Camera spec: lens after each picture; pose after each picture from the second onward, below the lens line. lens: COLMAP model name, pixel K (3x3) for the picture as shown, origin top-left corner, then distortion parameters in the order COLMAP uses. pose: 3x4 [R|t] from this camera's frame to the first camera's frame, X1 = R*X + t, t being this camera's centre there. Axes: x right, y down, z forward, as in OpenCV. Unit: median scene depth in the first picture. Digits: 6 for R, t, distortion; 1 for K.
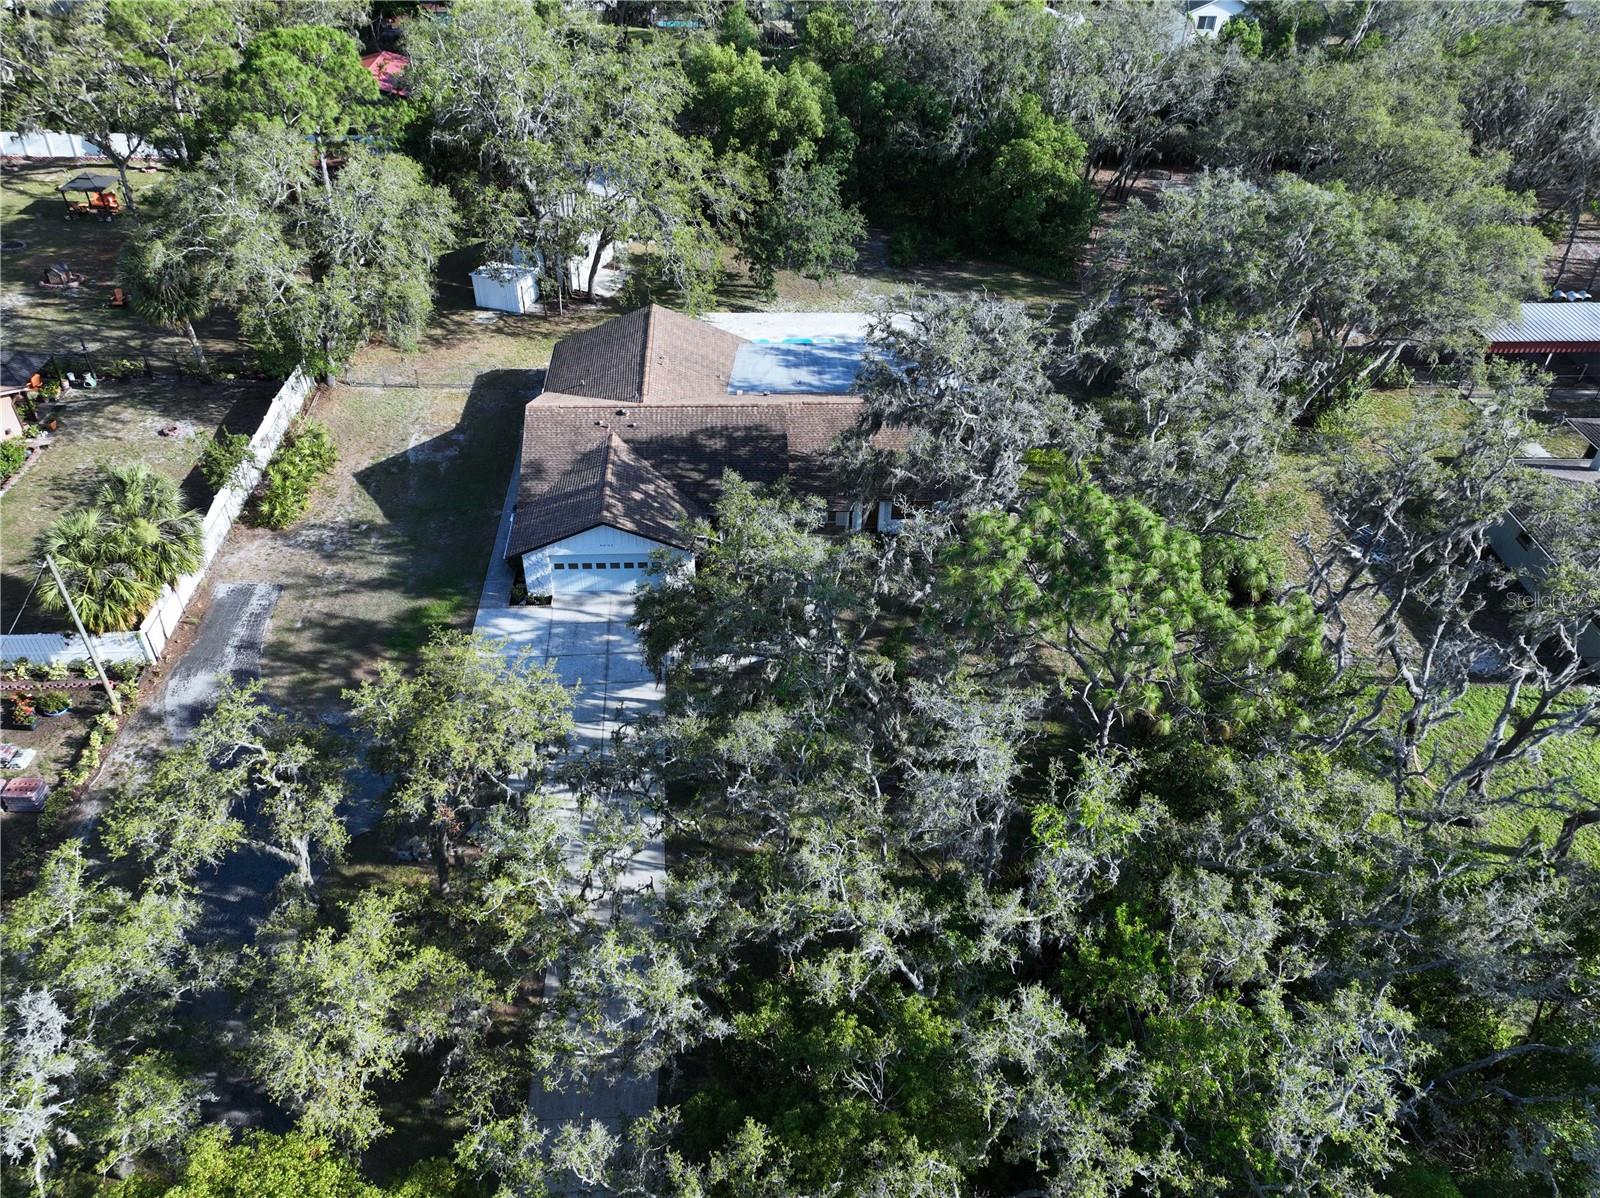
lens RADIAL K [[1188.0, 0, 805.1], [0, 1188.0, 598.1], [0, 0, 1]] dist [0.008514, 0.002640]
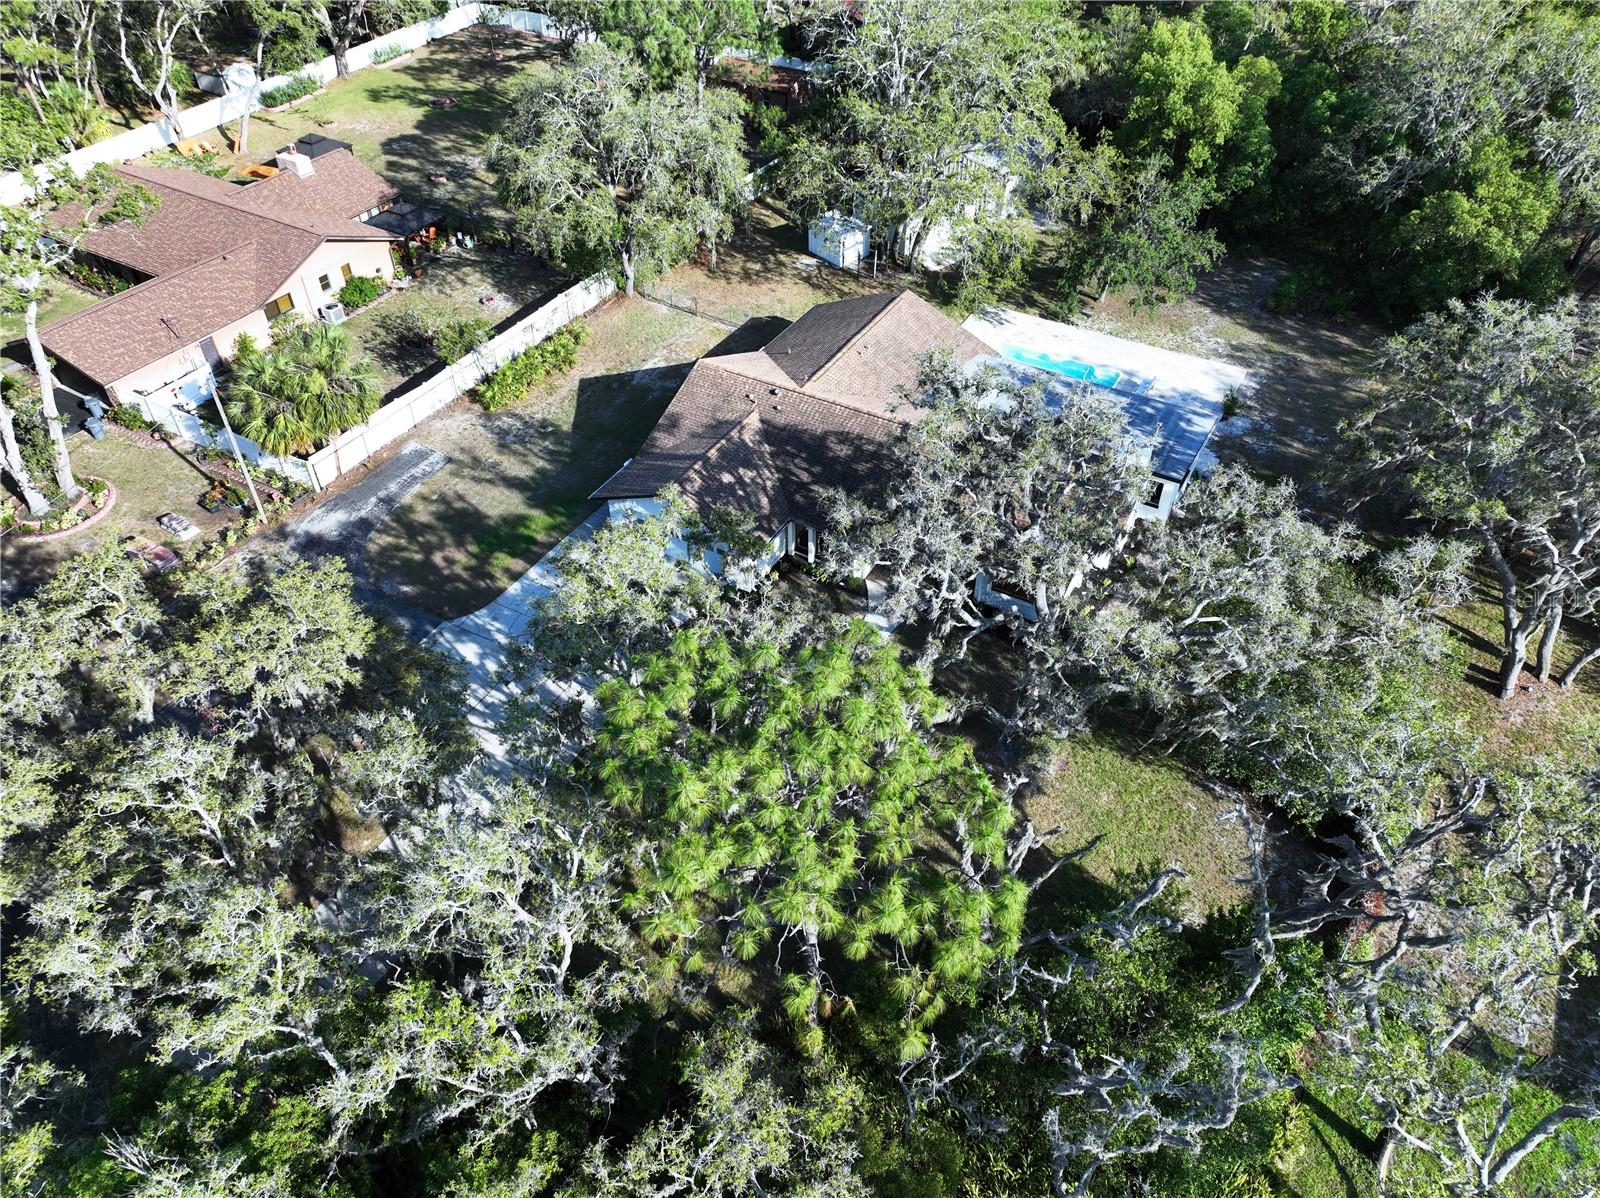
lens RADIAL K [[1125.1, 0, 802.9], [0, 1125.1, 602.0], [0, 0, 1]] dist [0.012651, 0.001715]
pose [[0.836437, 0.349283, -0.422343, 0.294648], [-0.319461, 0.936880, 0.142130, -0.123443], [0.445328, 0.016039, 0.895224, 0.169111]]
